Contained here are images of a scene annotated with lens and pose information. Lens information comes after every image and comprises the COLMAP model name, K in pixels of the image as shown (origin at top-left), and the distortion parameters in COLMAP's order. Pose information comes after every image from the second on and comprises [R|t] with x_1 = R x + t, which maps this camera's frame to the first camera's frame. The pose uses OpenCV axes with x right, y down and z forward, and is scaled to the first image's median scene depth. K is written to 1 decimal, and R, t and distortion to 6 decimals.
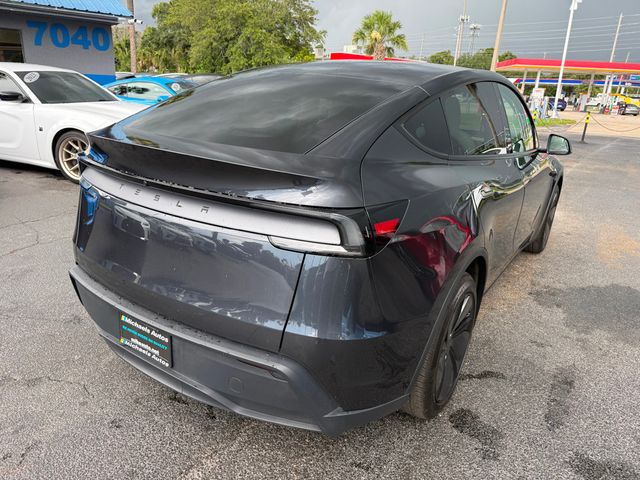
lens RADIAL K [[460.7, 0, 318.6], [0, 460.7, 237.6], [0, 0, 1]] dist [-0.000449, -0.001626]
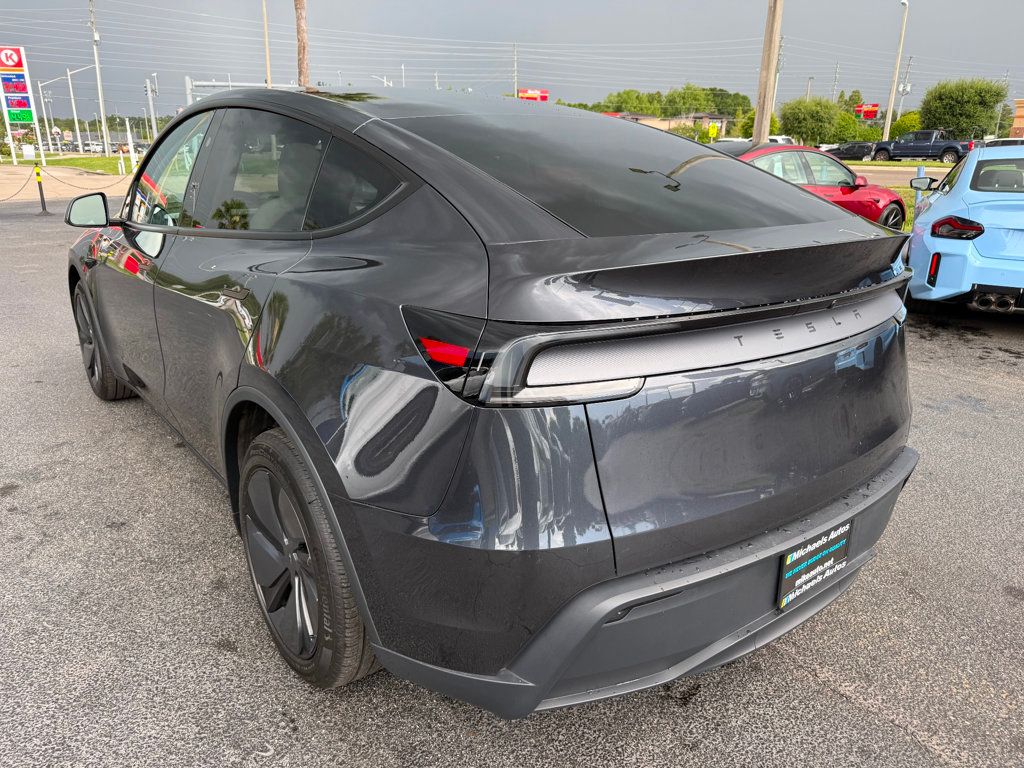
lens RADIAL K [[737.0, 0, 509.8], [0, 737.0, 380.1], [0, 0, 1]] dist [-0.000449, -0.001626]
pose [[0.312003, -0.332296, 0.890075, -1.134482], [0.309019, 0.921395, 0.235666, -0.309014], [-0.898421, 0.201521, 0.390164, 0.825093]]
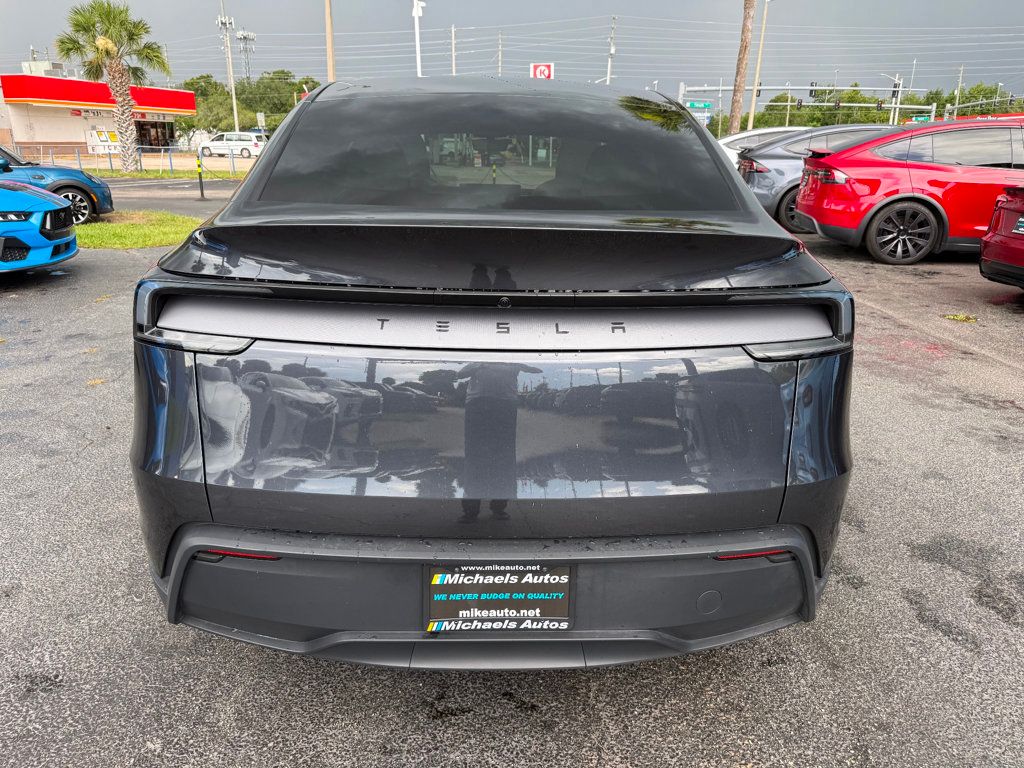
lens RADIAL K [[742.9, 0, 510.6], [0, 742.9, 371.2], [0, 0, 1]] dist [0.003570, -0.004319]
pose [[0.808578, -0.209721, 0.549745, -0.684047], [0.213121, 0.975268, 0.058588, -0.069351], [-0.548436, 0.069789, 0.833275, 0.240448]]
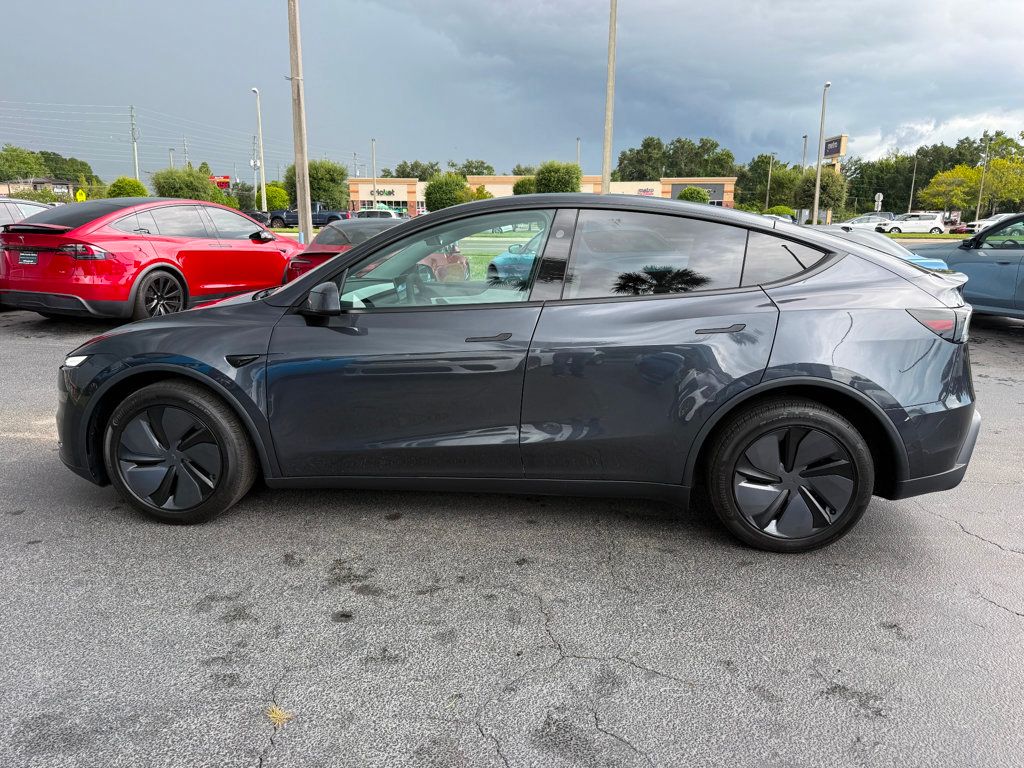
lens RADIAL K [[716.2, 0, 512.0], [0, 716.2, 384.0], [0, 0, 1]] dist [0.009077, -0.000626]
pose [[-0.480096, -0.248414, 0.841308, -1.407864], [0.250003, 0.880545, 0.402664, -0.922833], [-0.840837, 0.403646, -0.360642, 2.514236]]
